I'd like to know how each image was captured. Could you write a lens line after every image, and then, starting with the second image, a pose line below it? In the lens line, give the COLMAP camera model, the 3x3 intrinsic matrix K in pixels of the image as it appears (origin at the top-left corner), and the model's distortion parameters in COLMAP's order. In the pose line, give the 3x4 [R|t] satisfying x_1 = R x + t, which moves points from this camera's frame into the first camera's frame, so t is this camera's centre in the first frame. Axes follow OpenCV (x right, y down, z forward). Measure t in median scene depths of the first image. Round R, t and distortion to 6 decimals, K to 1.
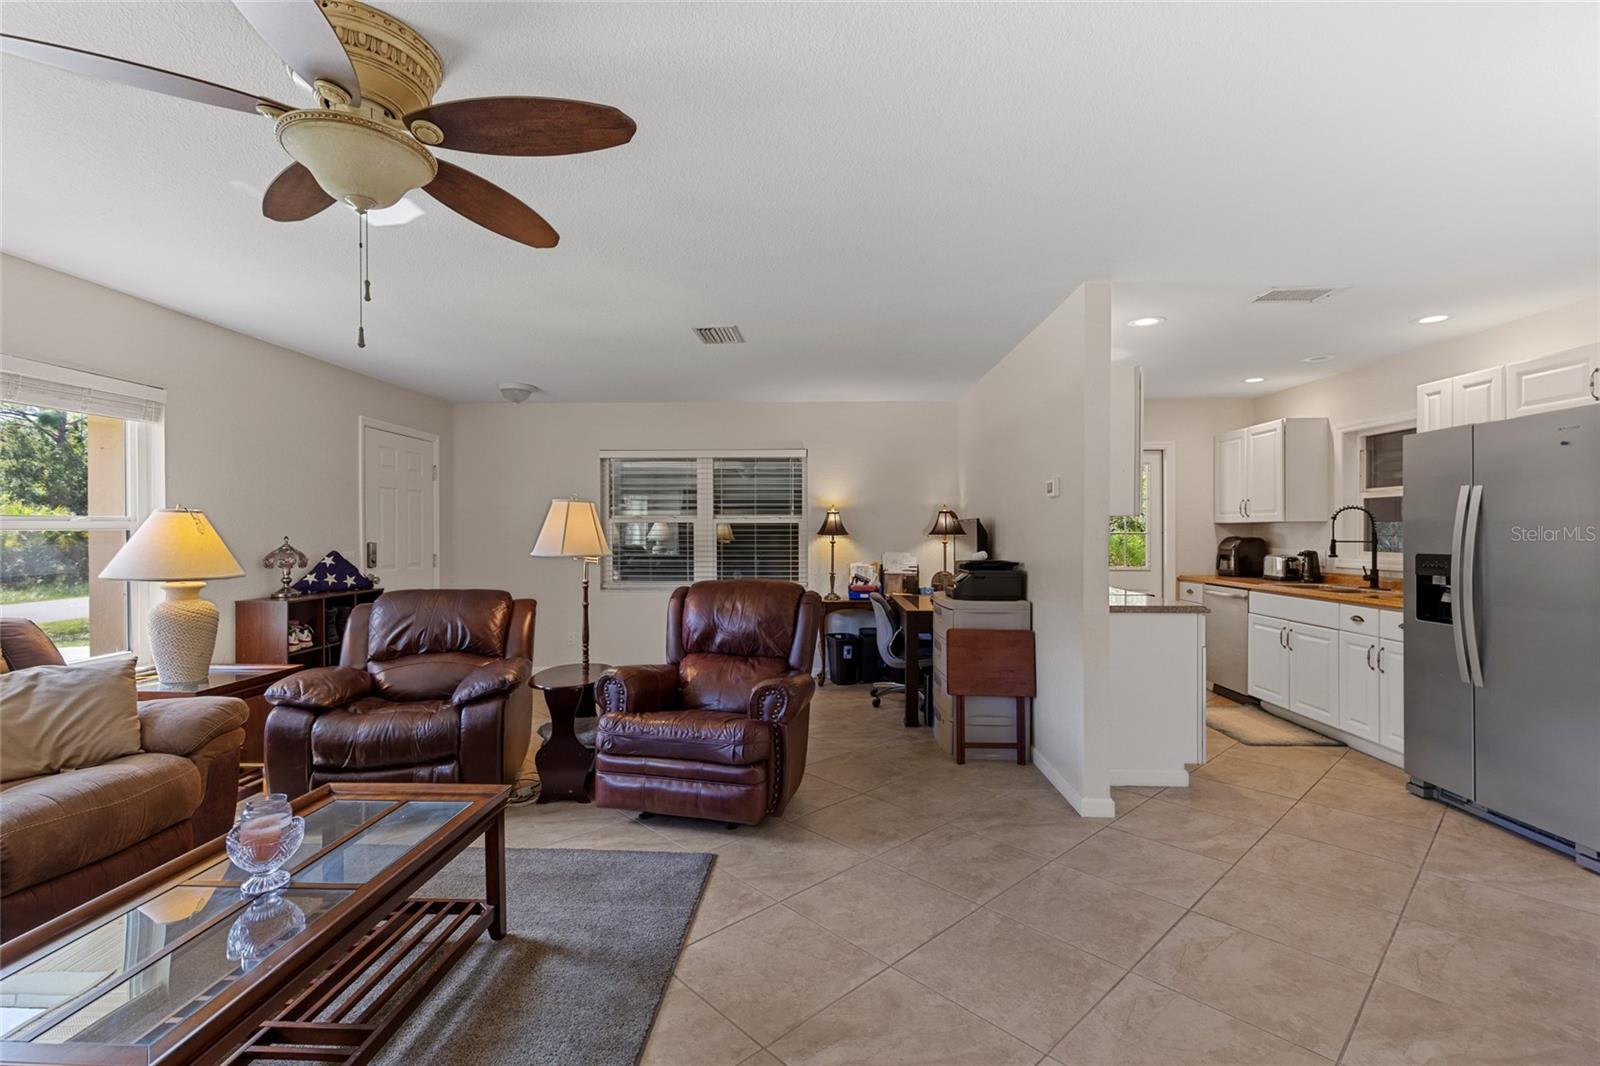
lens RADIAL K [[717.8, 0, 796.8], [0, 717.8, 533.0], [0, 0, 1]] dist [0.004578, -0.000802]
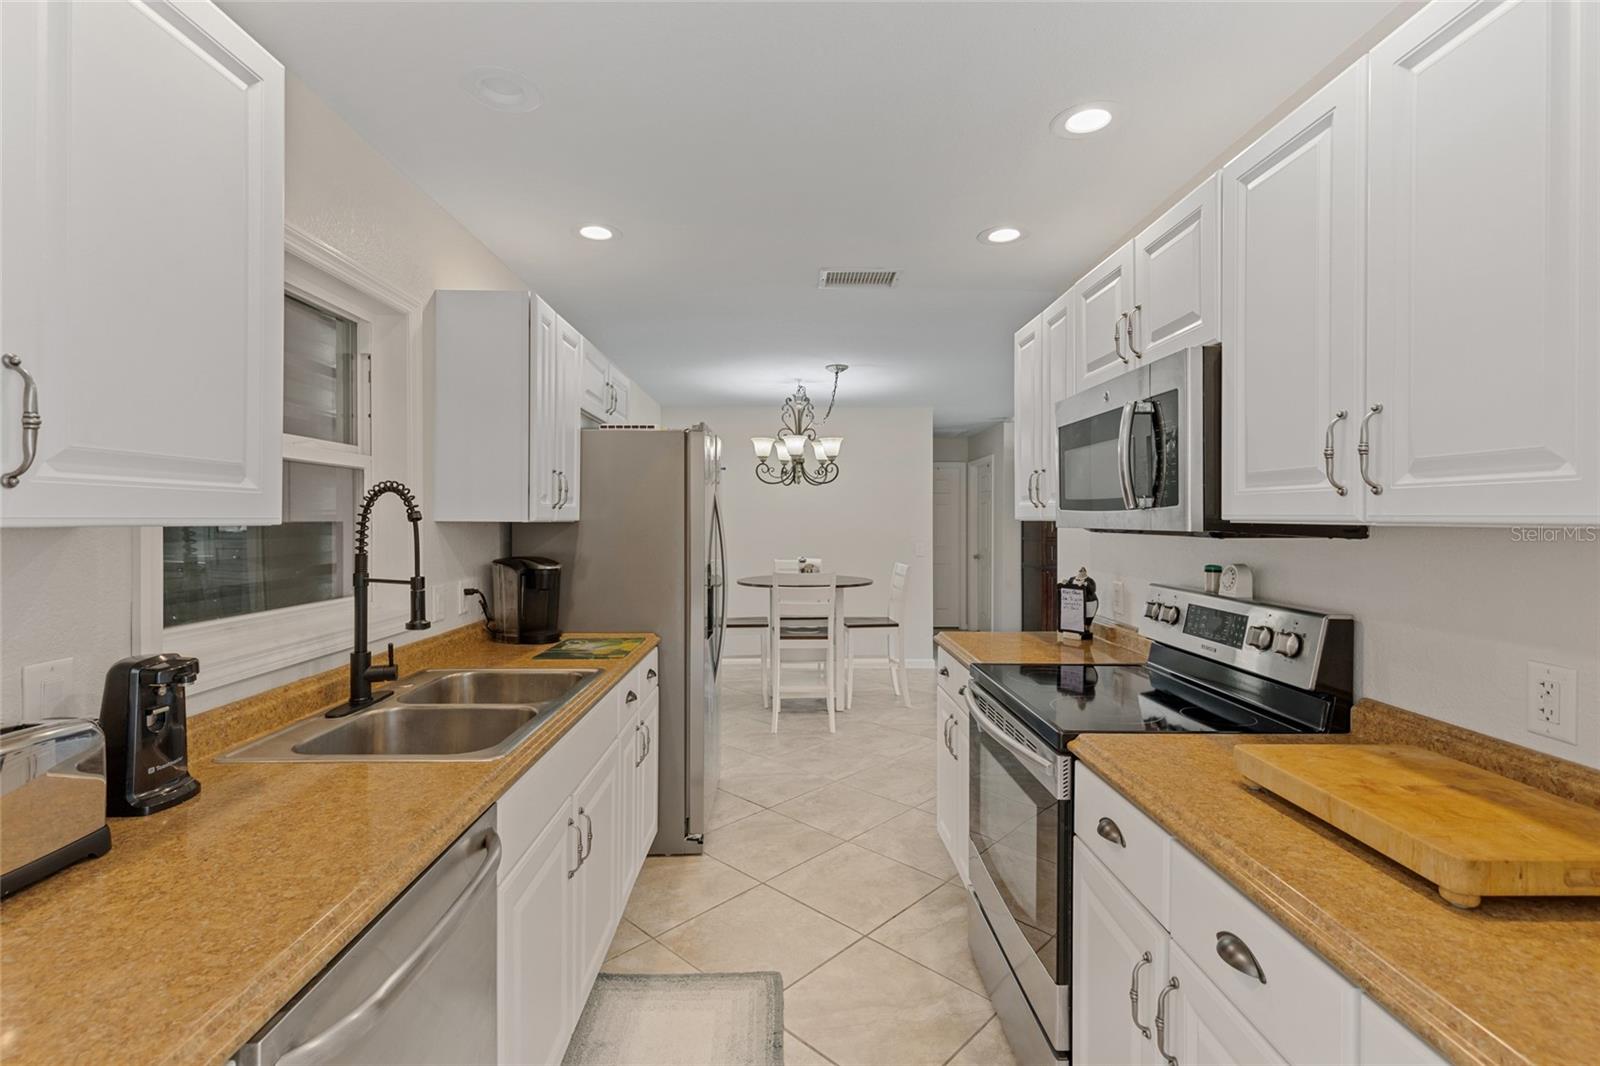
lens RADIAL K [[723.9, 0, 799.5], [0, 723.9, 521.1], [0, 0, 1]] dist [0.007002, -0.000221]
pose [[-0.998595, -0.000861, -0.052981, 0.656565], [-0.001301, 0.999965, 0.008269, -0.029914], [0.052972, 0.008326, -0.998561, 1.549269]]
